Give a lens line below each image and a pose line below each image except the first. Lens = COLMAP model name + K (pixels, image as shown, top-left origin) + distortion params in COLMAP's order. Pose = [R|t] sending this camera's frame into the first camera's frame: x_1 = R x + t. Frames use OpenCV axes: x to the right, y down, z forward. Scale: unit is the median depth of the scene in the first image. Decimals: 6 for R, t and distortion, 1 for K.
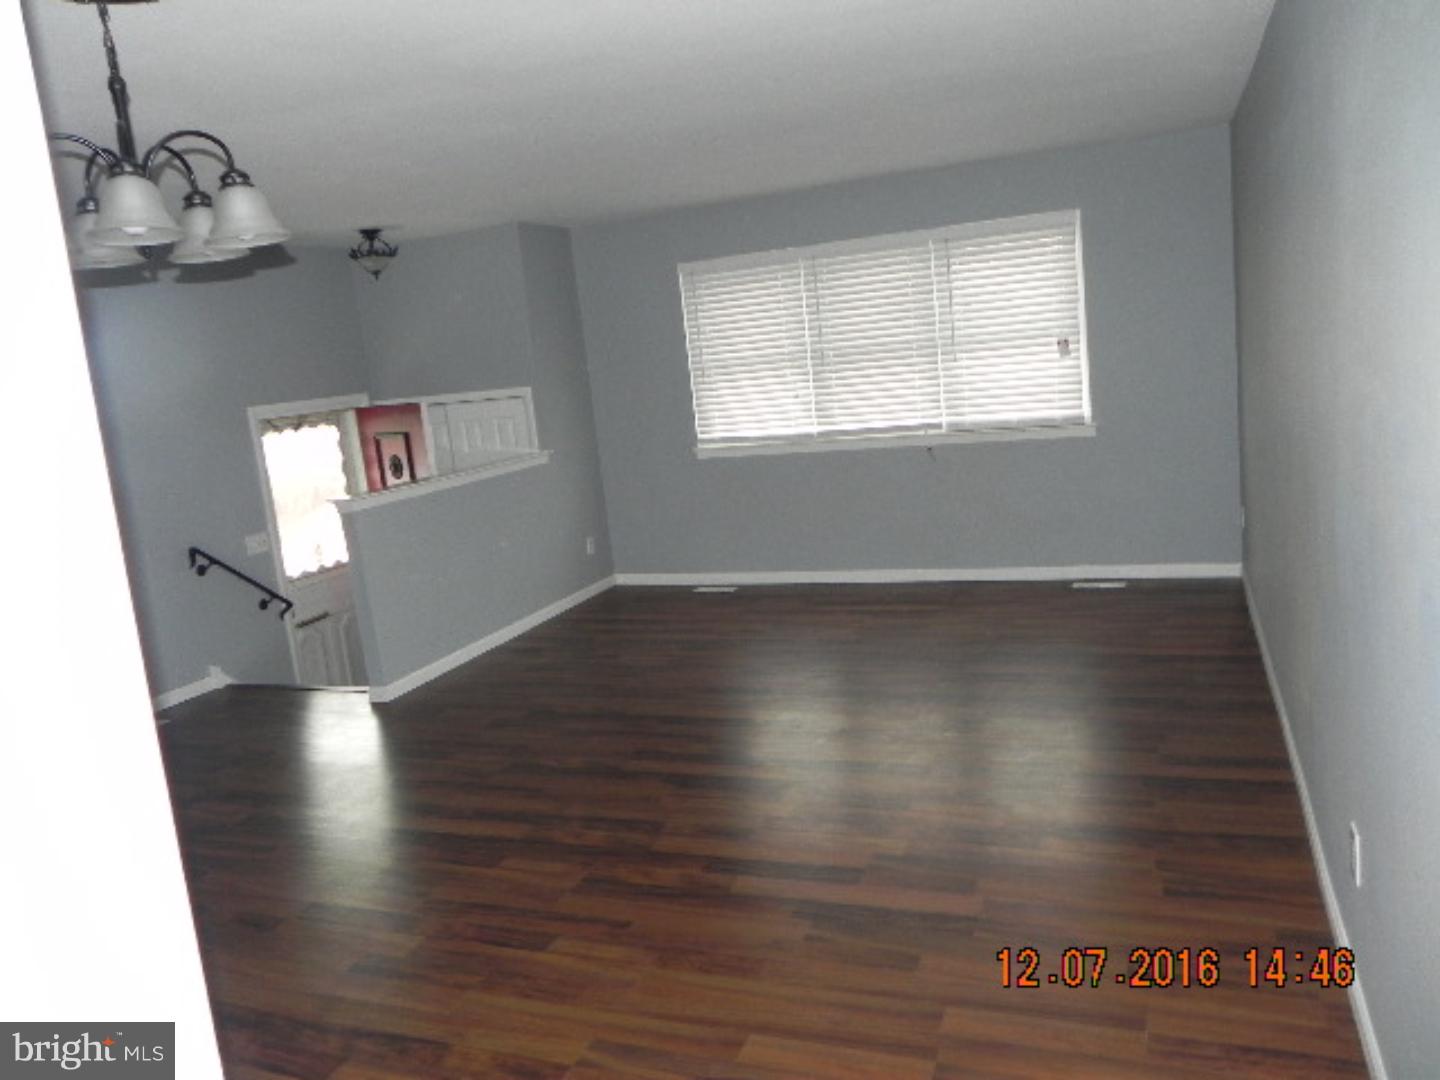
lens RADIAL K [[1101.6, 0, 708.3], [0, 1101.6, 539.8], [0, 0, 1]] dist [0.017119, 0.007303]
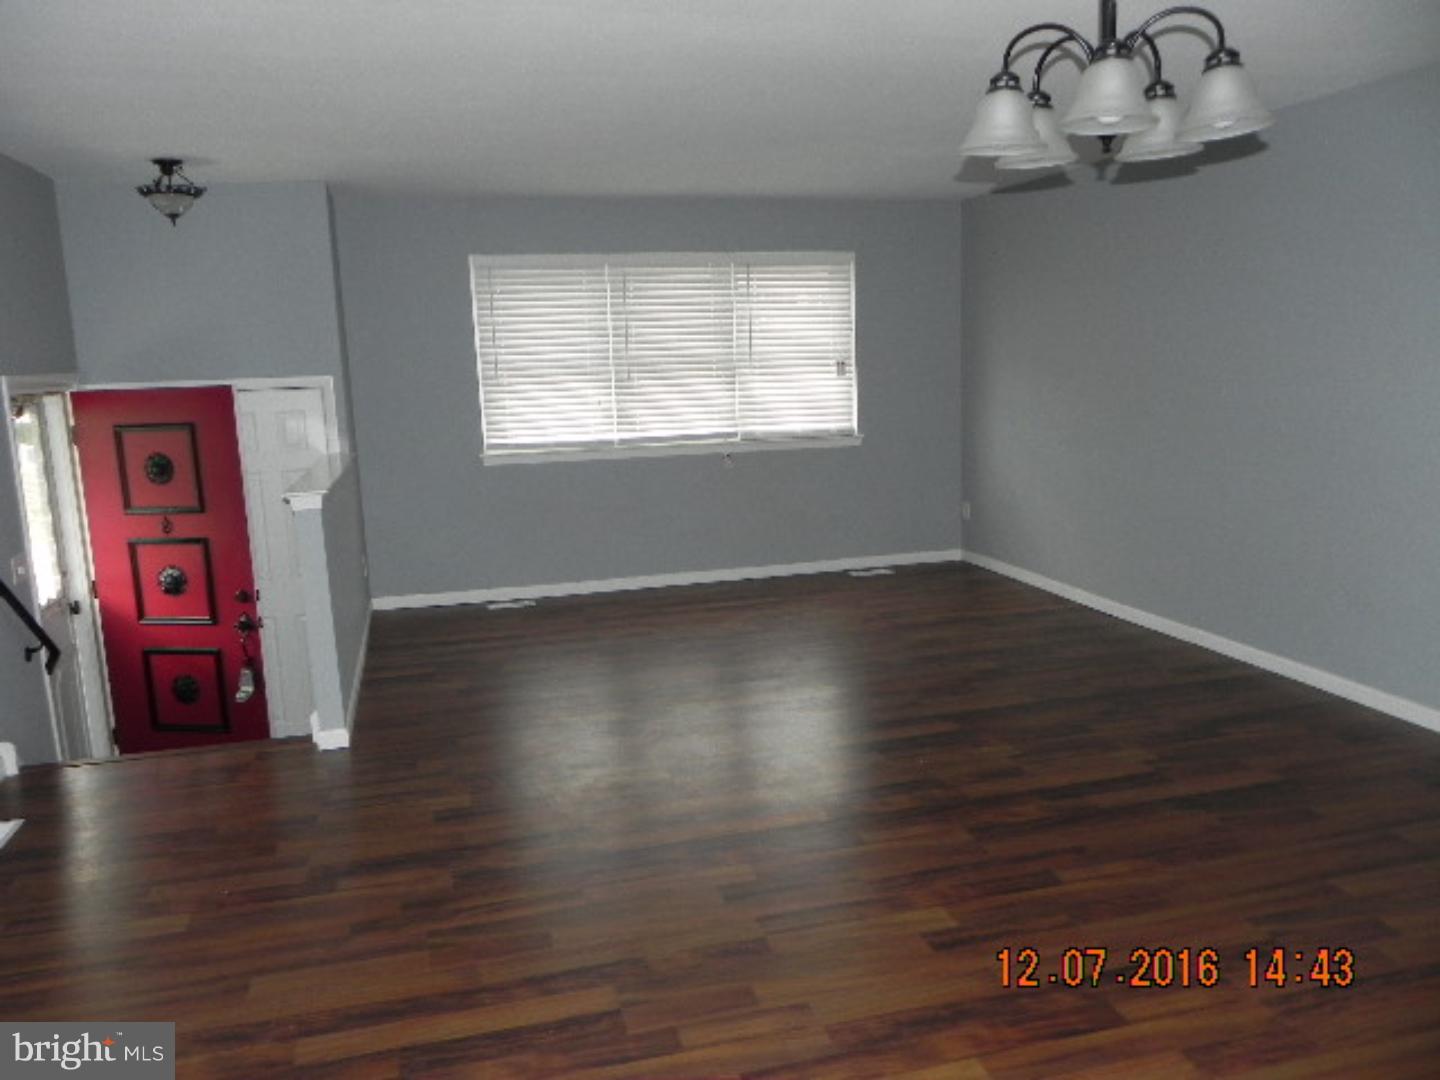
lens RADIAL K [[1101.6, 0, 723.6], [0, 1101.6, 542.7], [0, 0, 1]] dist [0.017119, 0.007303]
pose [[0.793777, -0.031687, 0.607383, -0.473281], [0.055253, 0.998269, -0.020129, 0.024218], [-0.605694, 0.049537, 0.794154, 0.159062]]
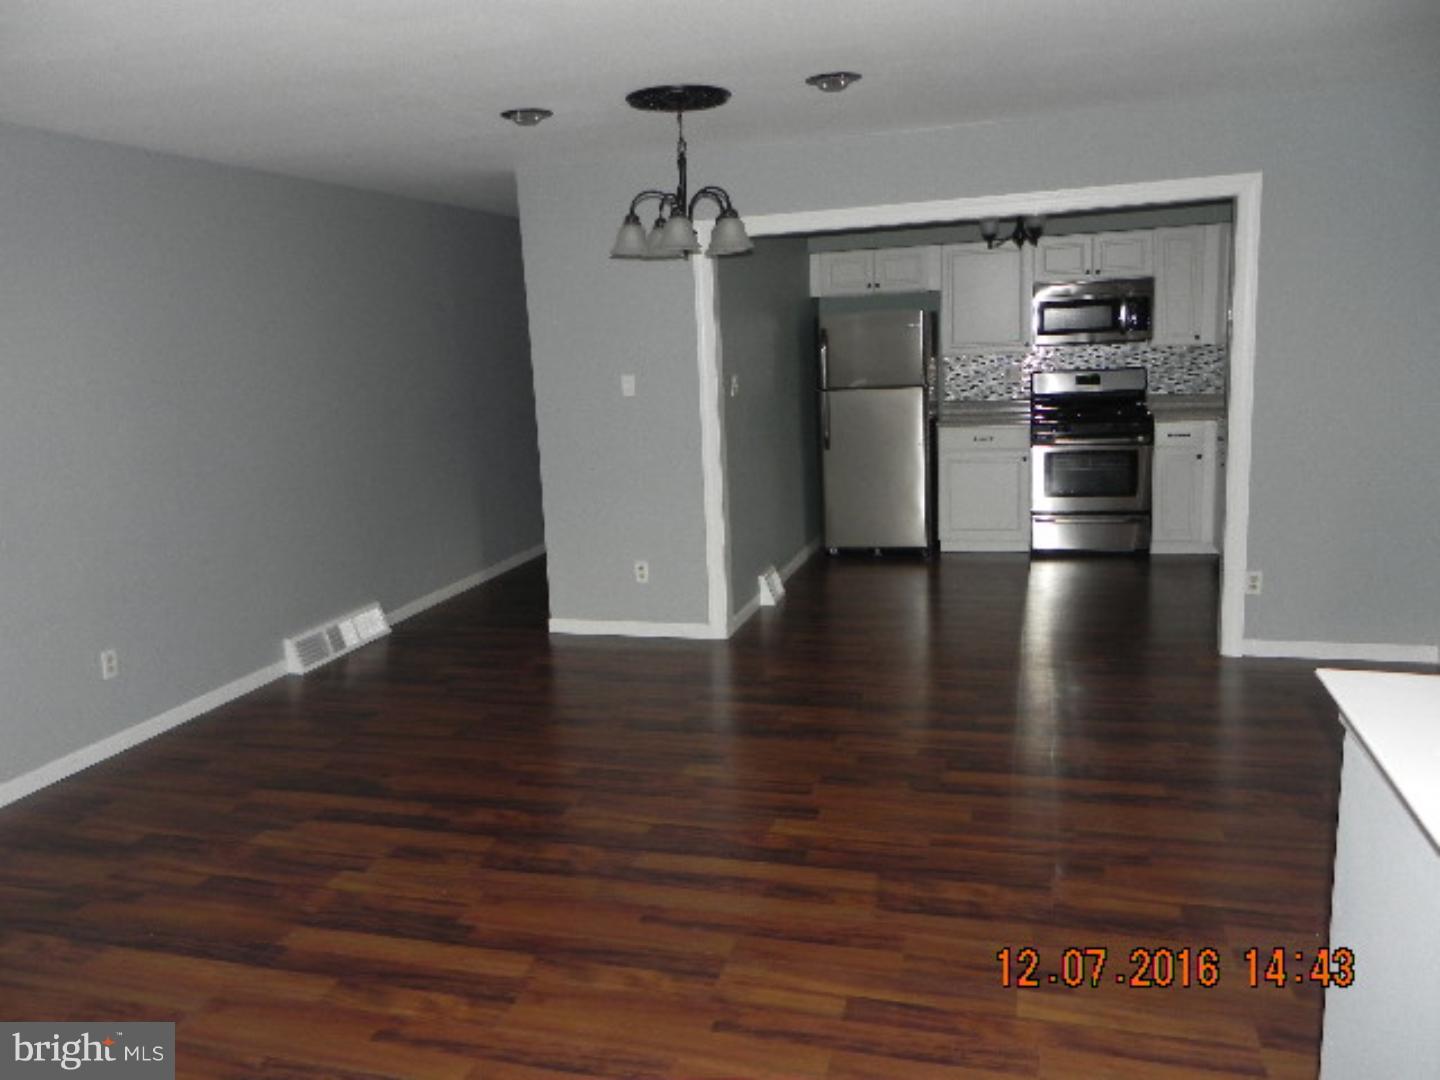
lens RADIAL K [[1101.6, 0, 734.7], [0, 1101.6, 536.8], [0, 0, 1]] dist [0.017119, 0.007303]
pose [[-0.982209, 0.161582, -0.095694, -0.114937], [0.119221, 0.930242, 0.347039, -0.161115], [0.145094, 0.329456, -0.932956, 1.016831]]
